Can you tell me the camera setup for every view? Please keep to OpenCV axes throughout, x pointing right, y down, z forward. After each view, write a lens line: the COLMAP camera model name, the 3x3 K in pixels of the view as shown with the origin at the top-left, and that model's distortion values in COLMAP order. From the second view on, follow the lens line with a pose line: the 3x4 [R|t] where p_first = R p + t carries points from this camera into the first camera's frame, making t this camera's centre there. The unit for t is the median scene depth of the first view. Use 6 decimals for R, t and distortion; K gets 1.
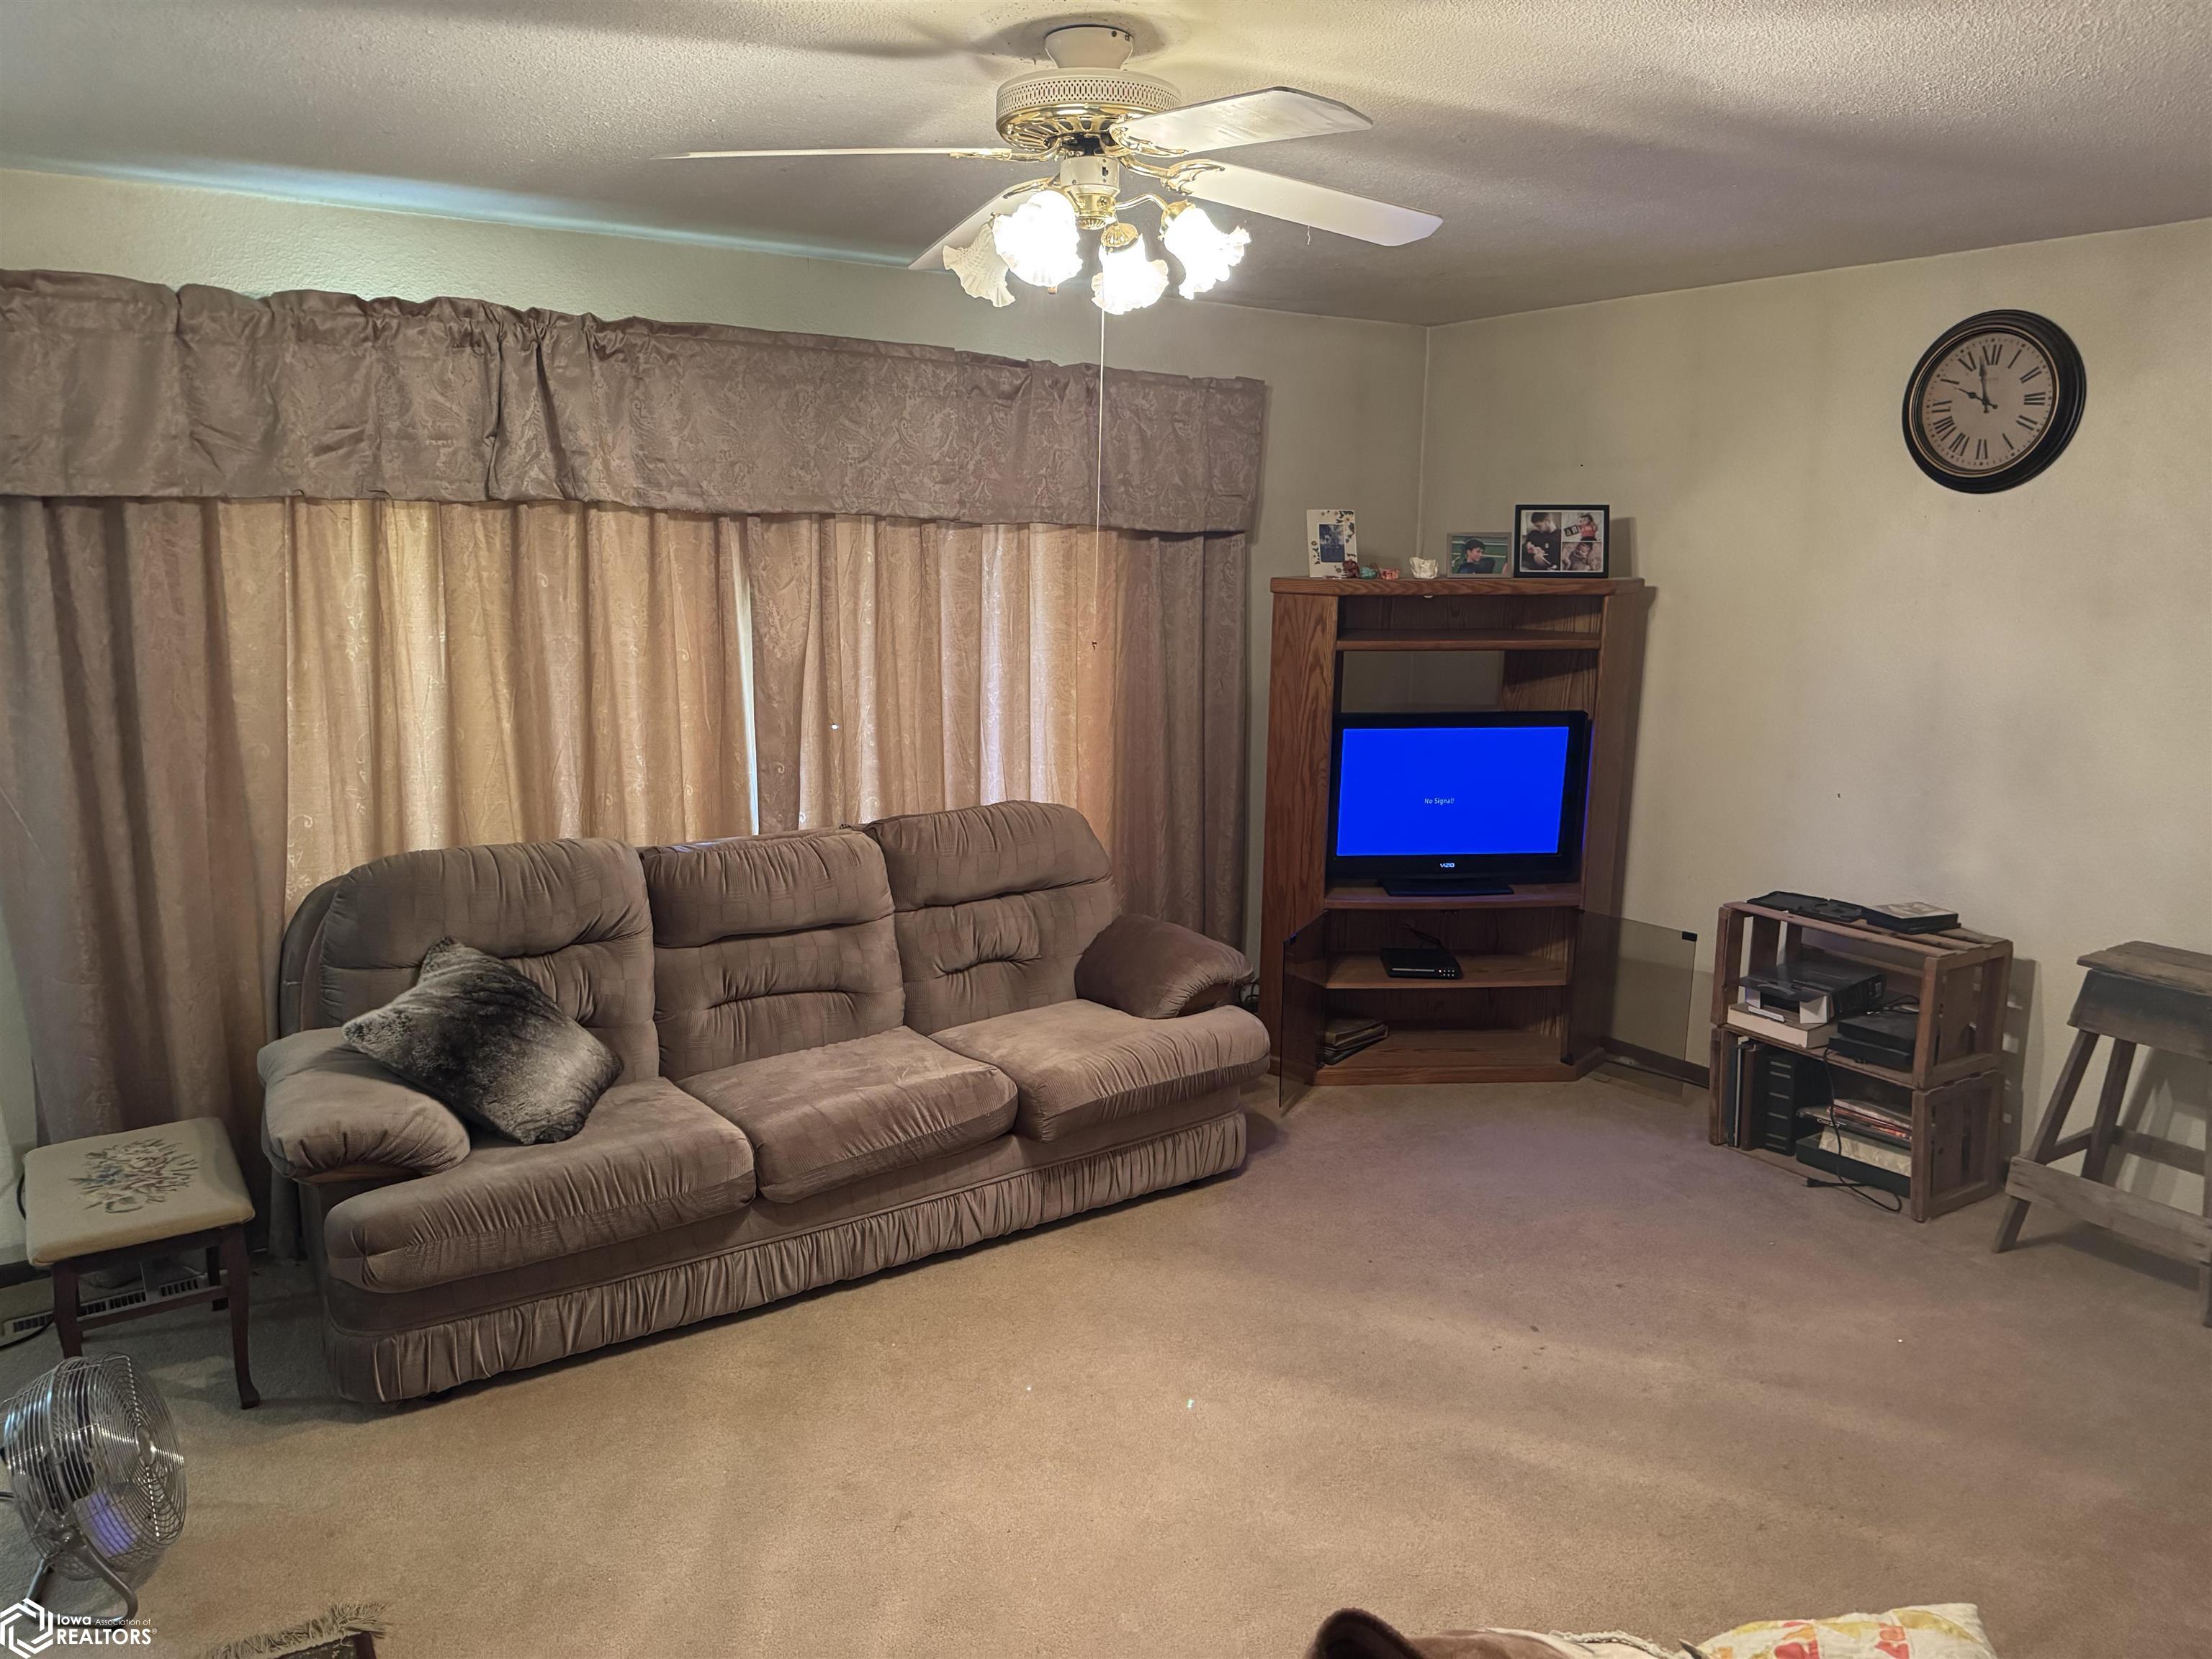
lens RADIAL K [[1552.1, 0, 1105.9], [0, 1552.1, 806.4], [0, 0, 1]] dist [0.026520, -0.001637]
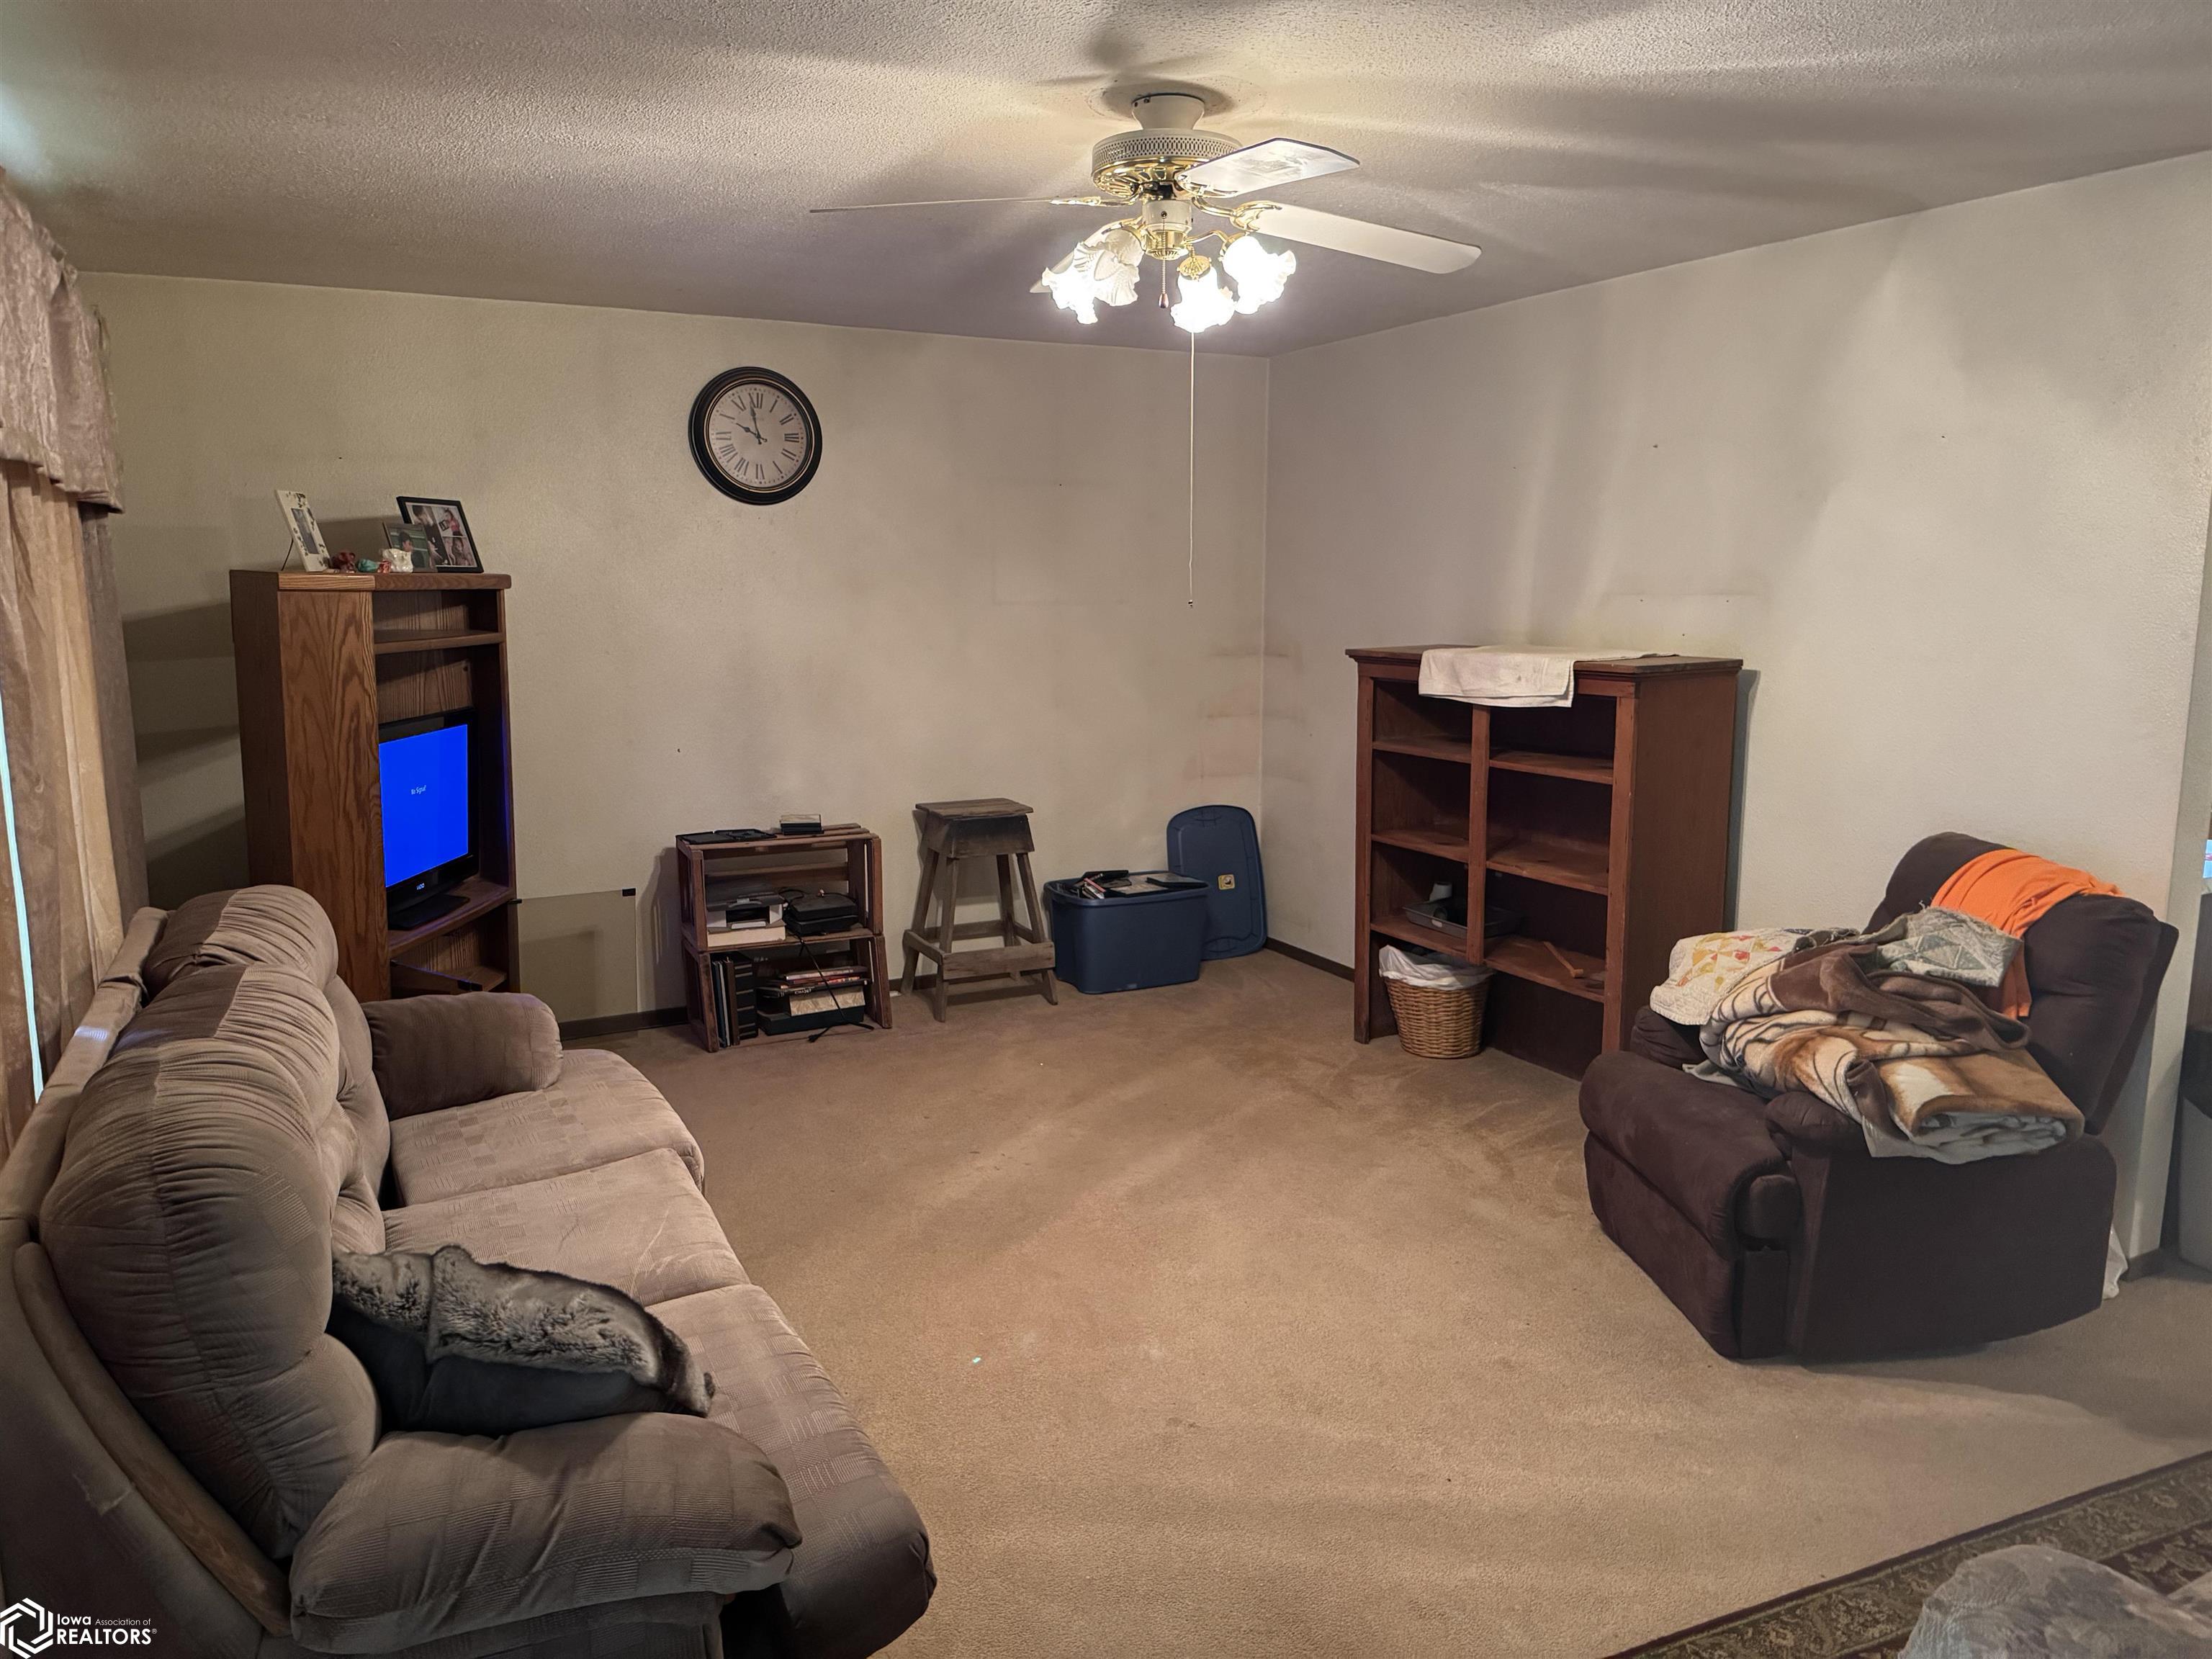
lens RADIAL K [[1554.7, 0, 1106.0], [0, 1554.7, 829.5], [0, 0, 1]] dist [0.001087, -0.002225]
pose [[0.138293, -0.164182, 0.976688, -0.737541], [0.171800, 0.975190, 0.139604, -0.063748], [-0.975377, 0.148489, 0.163069, 0.535699]]
